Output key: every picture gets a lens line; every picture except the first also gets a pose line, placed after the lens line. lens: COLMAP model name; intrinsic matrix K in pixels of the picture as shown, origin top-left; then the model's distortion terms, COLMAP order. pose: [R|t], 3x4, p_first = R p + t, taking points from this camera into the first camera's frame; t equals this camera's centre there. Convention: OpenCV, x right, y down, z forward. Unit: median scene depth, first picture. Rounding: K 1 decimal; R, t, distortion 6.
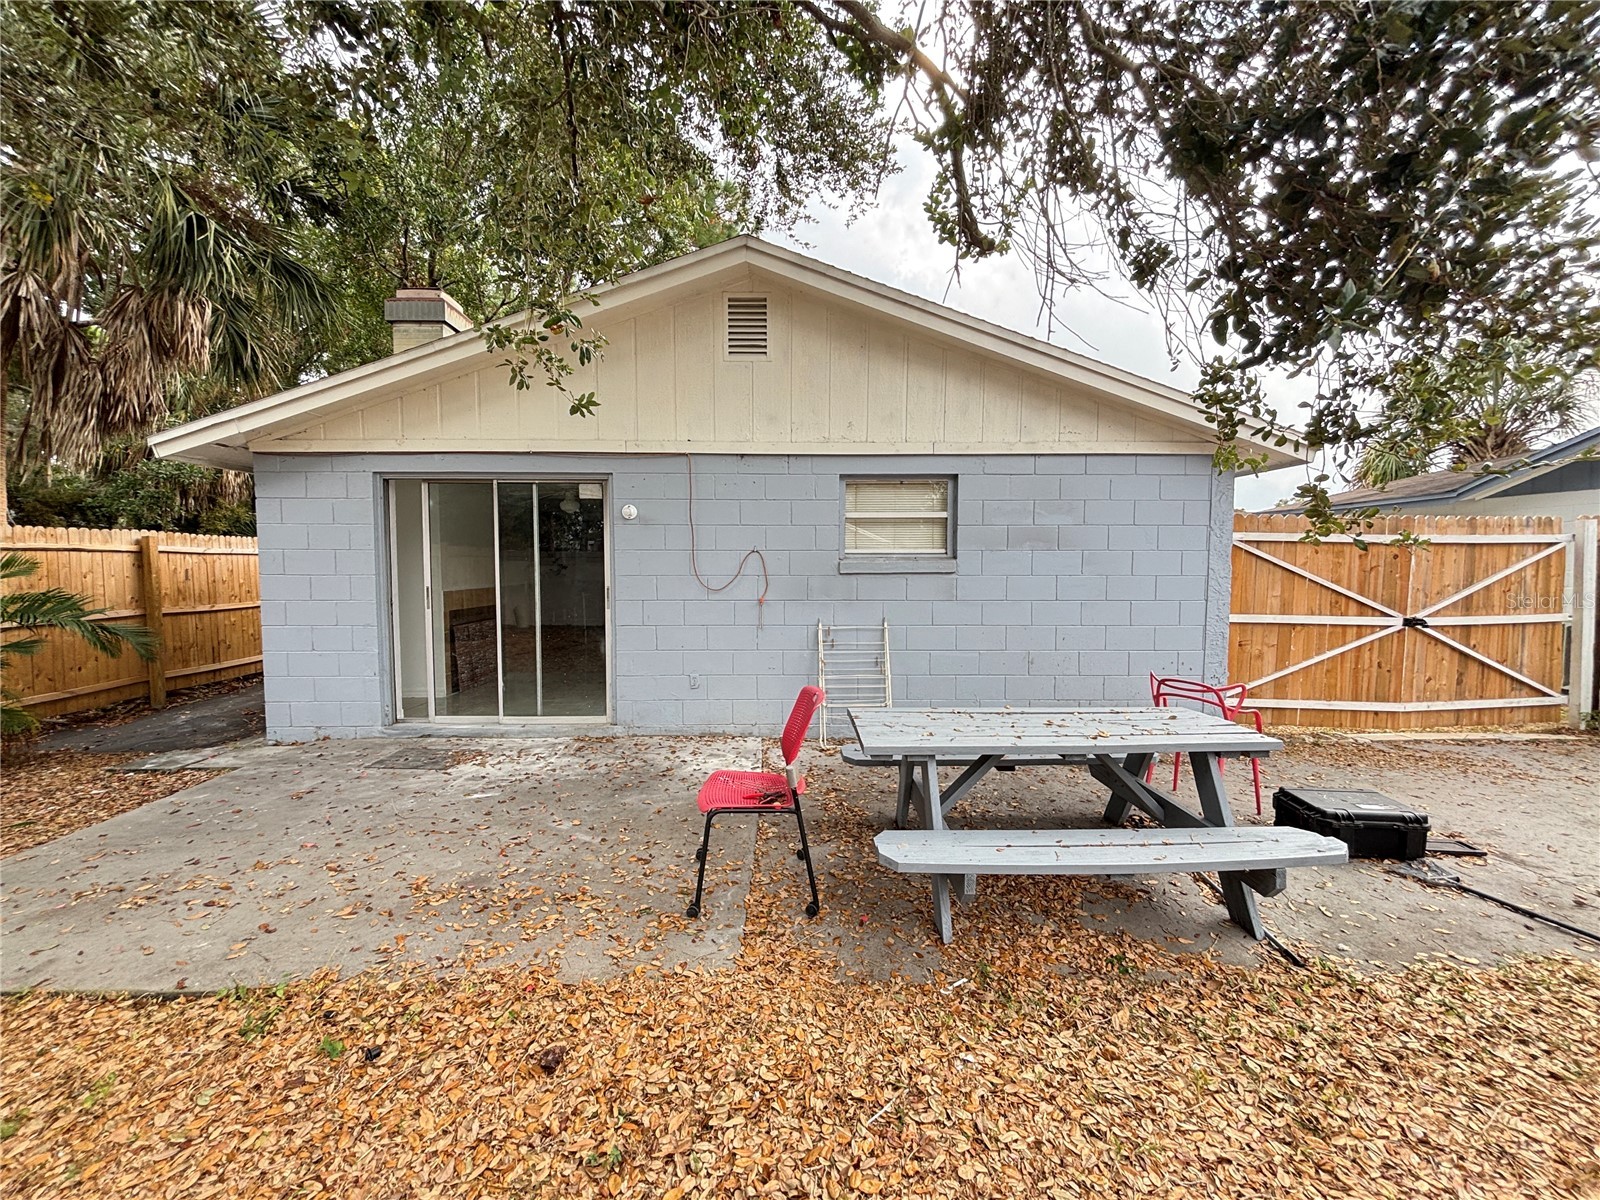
lens RADIAL K [[645.7, 0, 804.0], [0, 645.7, 604.6], [0, 0, 1]] dist [0.003575, -0.000833]
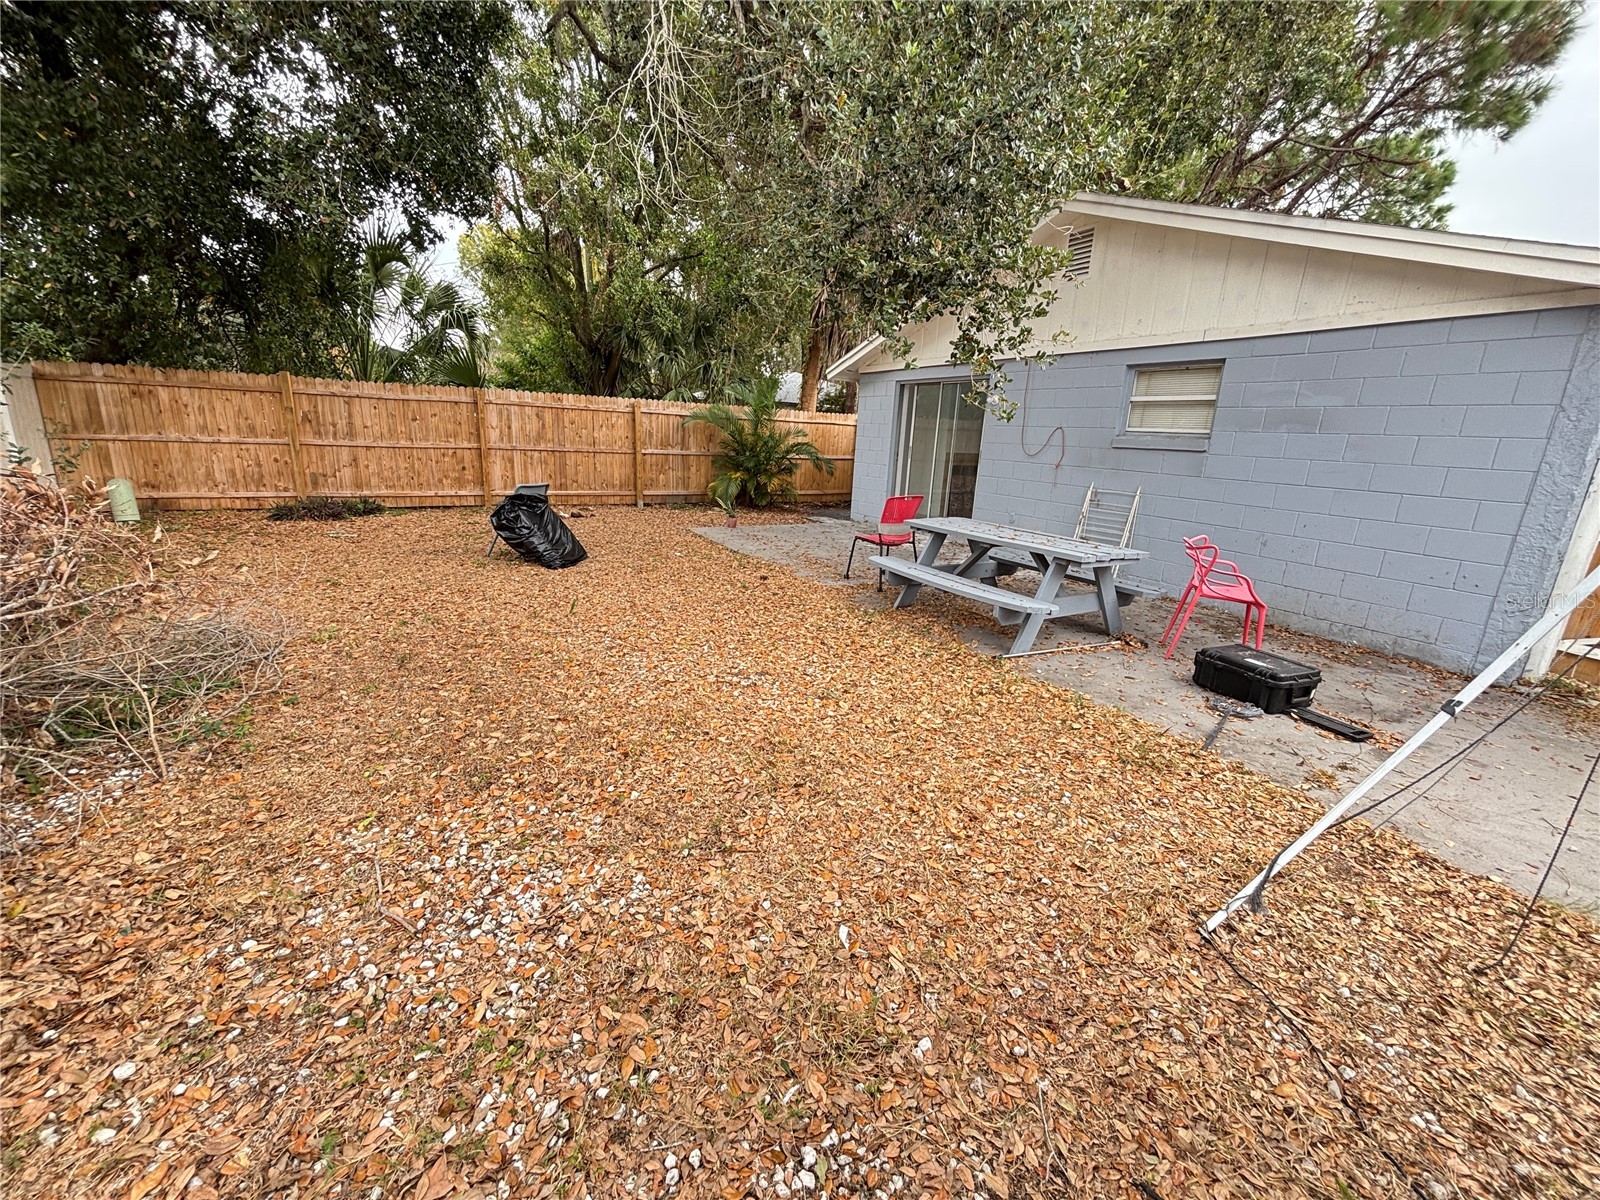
lens RADIAL K [[645.7, 0, 800.1], [0, 645.7, 597.2], [0, 0, 1]] dist [0.003575, -0.000833]
pose [[0.479096, 0.241330, -0.843935, 0.910805], [-0.105027, 0.970316, 0.217846, 0.025144], [0.871457, -0.015734, 0.490220, -0.159261]]
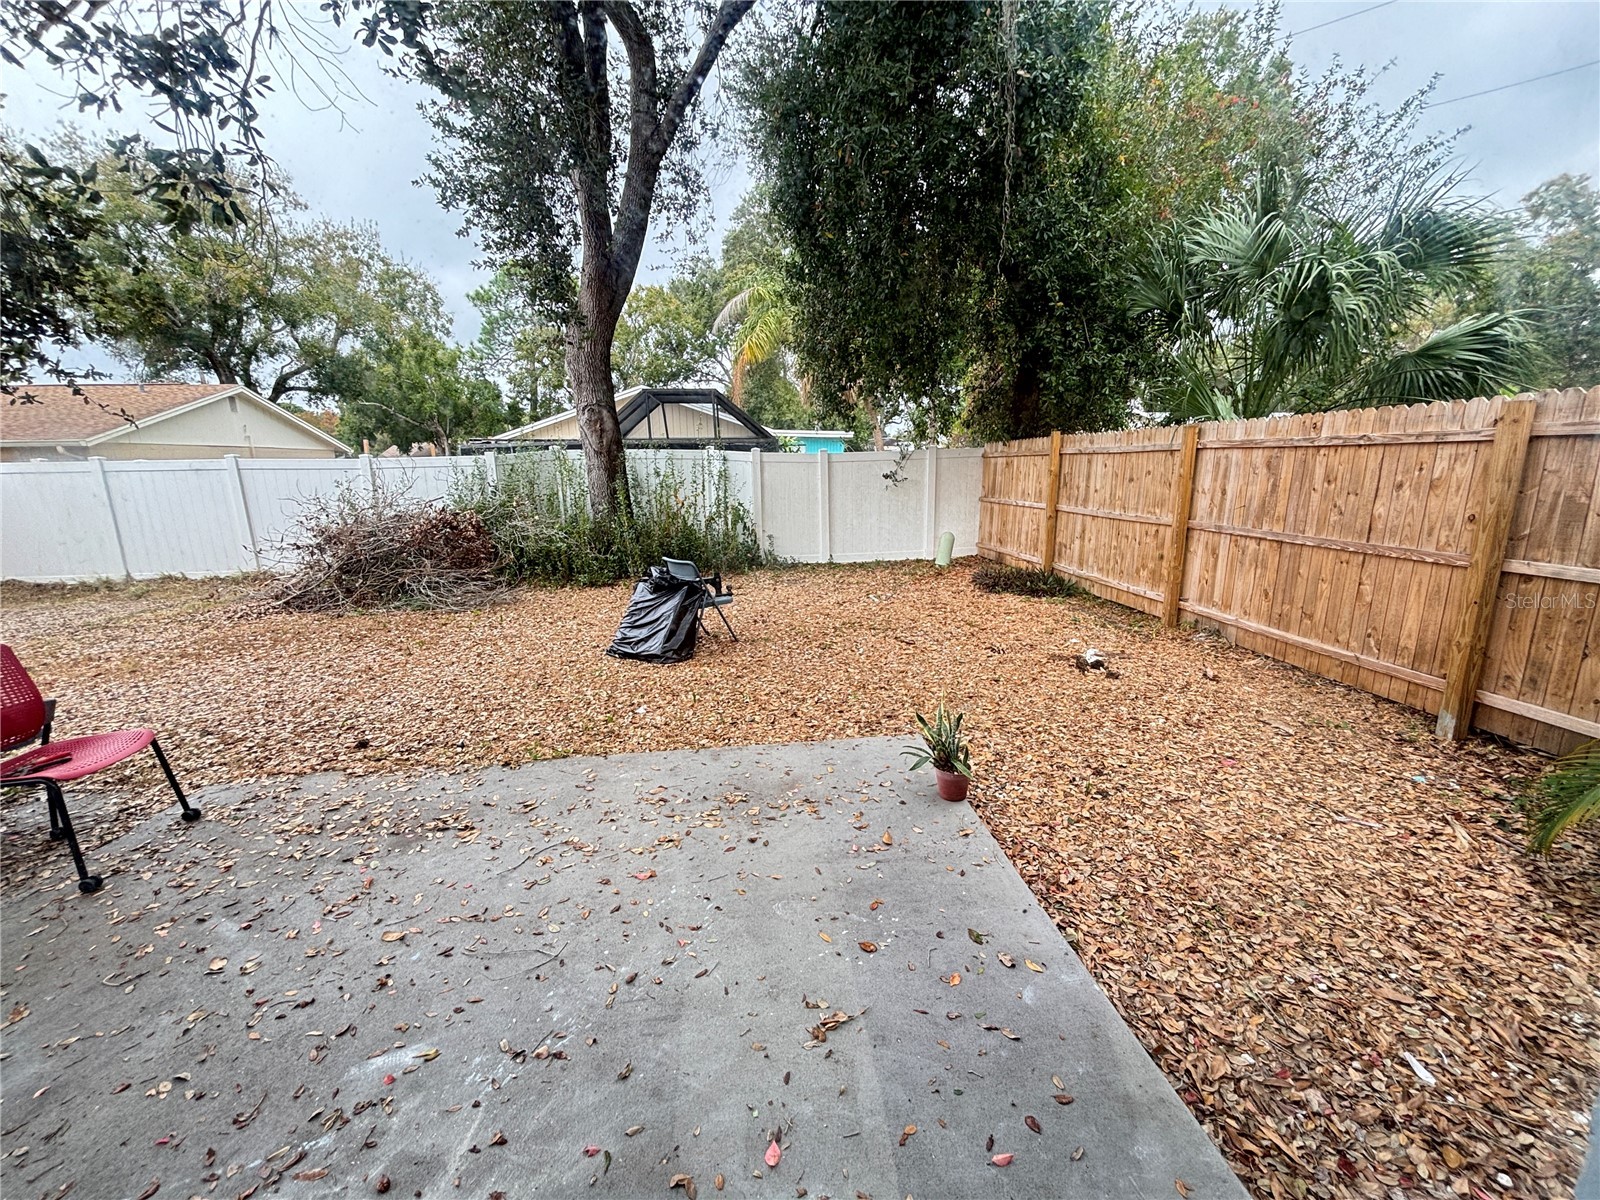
lens RADIAL K [[645.7, 0, 797.2], [0, 645.7, 605.0], [0, 0, 1]] dist [0.003575, -0.000833]
pose [[-0.996775, 0.033451, -0.072948, -0.571699], [0.011871, 0.960446, 0.278215, -0.077282], [0.079369, 0.276451, -0.957745, 1.040314]]
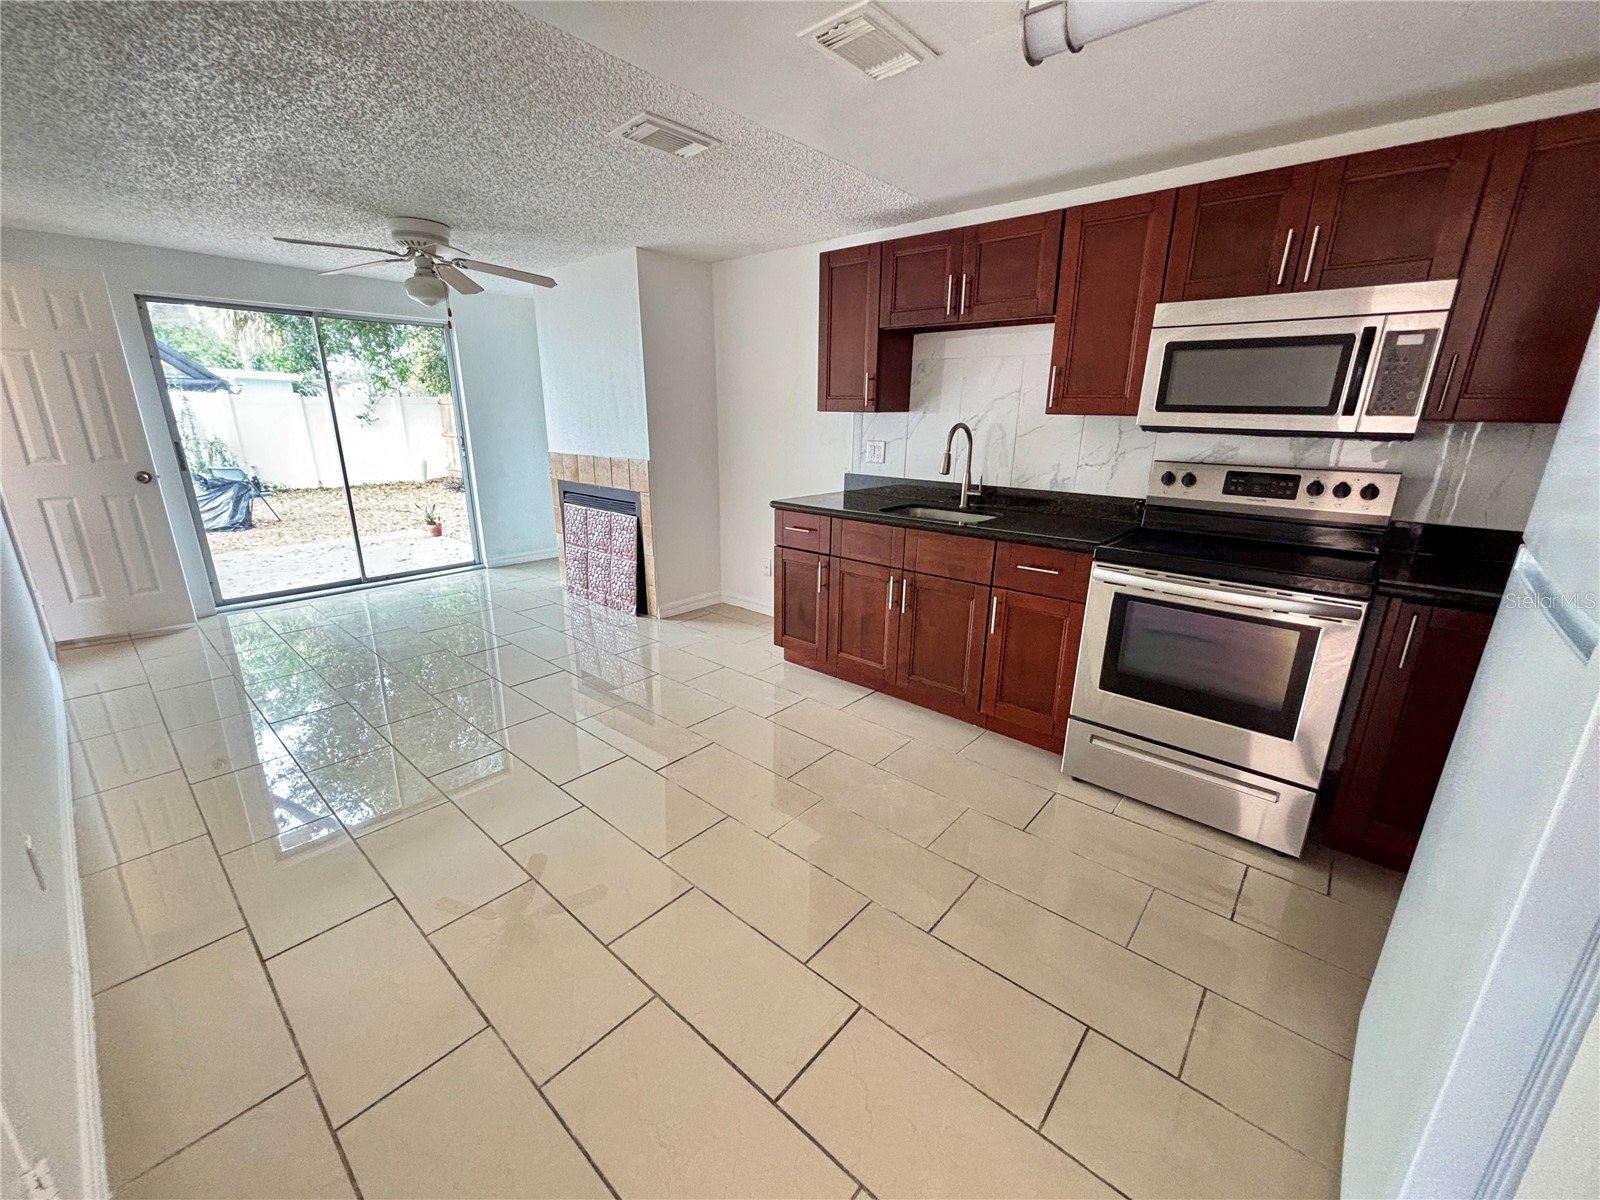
lens RADIAL K [[645.7, 0, 793.7], [0, 645.7, 600.5], [0, 0, 1]] dist [0.003575, -0.000833]
pose [[-0.686994, 0.201886, -0.698056, -0.259299], [-0.056834, 0.942761, 0.328591, -0.153855], [0.724437, 0.265413, -0.636197, 2.088202]]
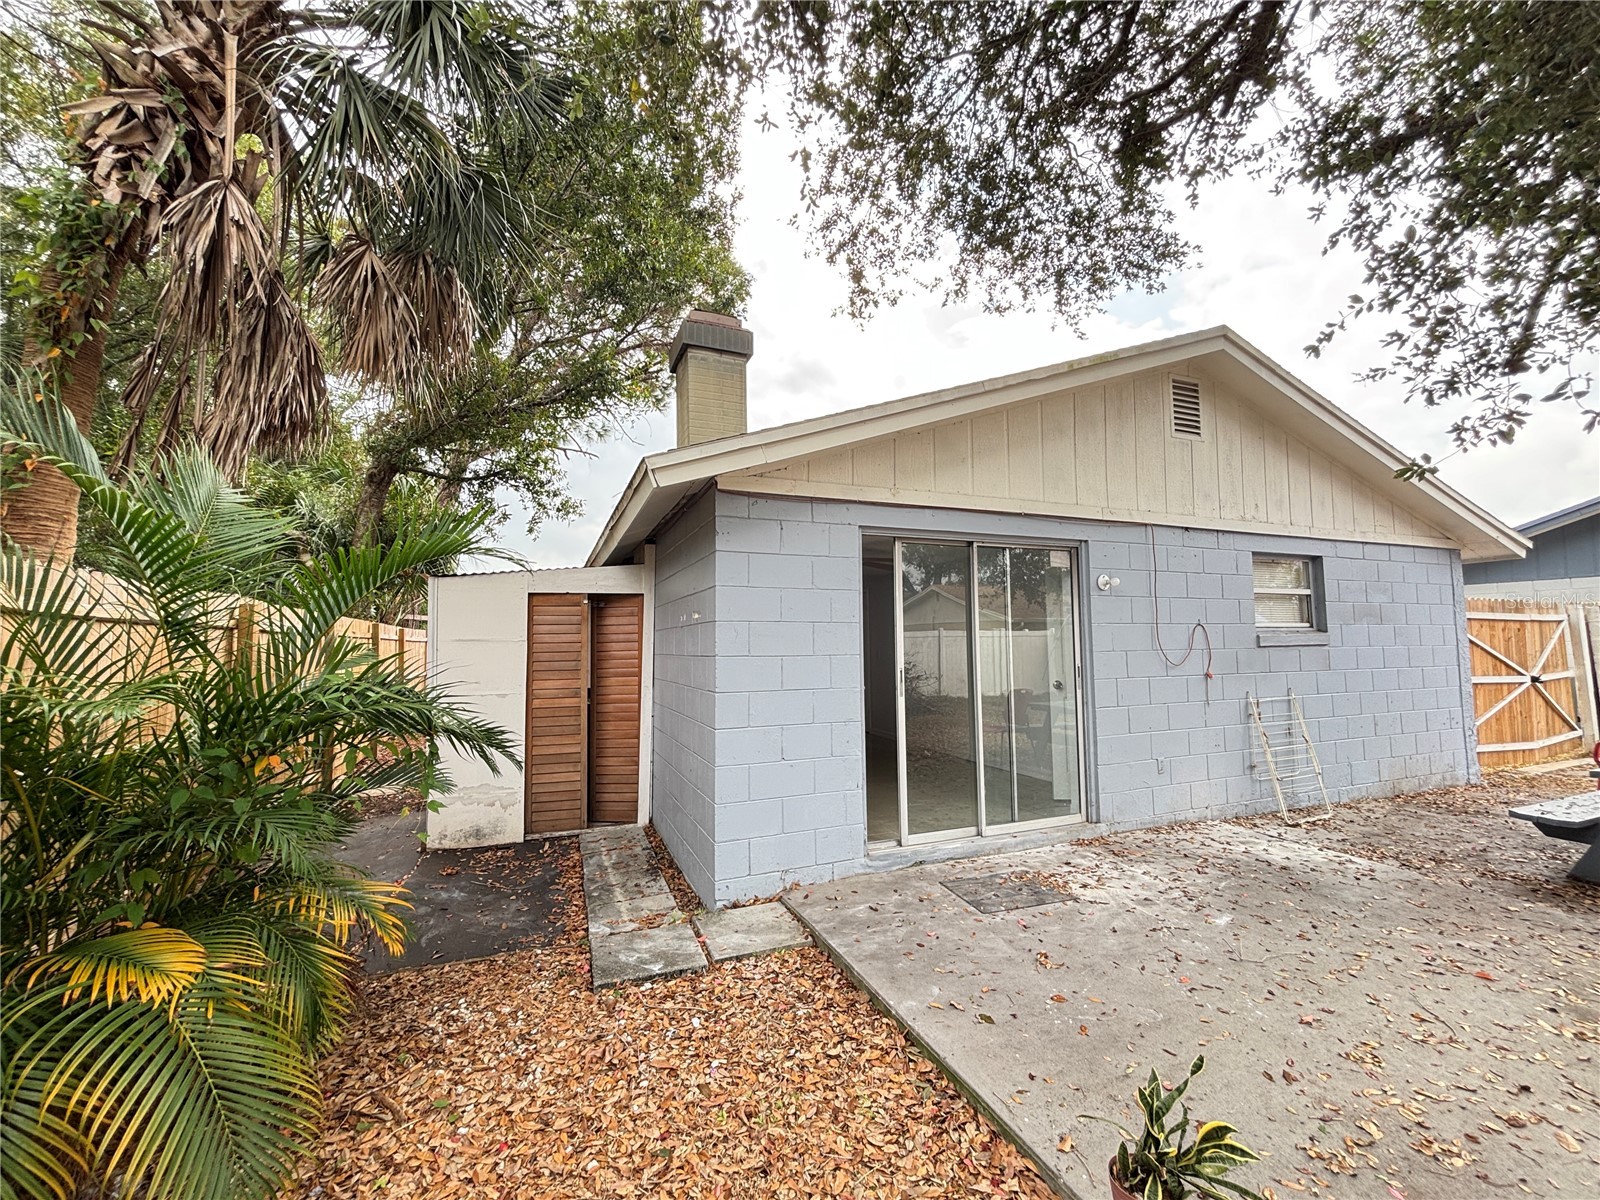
lens RADIAL K [[645.7, 0, 805.0], [0, 645.7, 600.6], [0, 0, 1]] dist [0.003575, -0.000833]
pose [[0.932811, 0.014886, 0.360058, -0.999531], [0.032793, 0.991494, -0.125951, -0.014548], [-0.358871, 0.129296, 0.924389, 0.298720]]
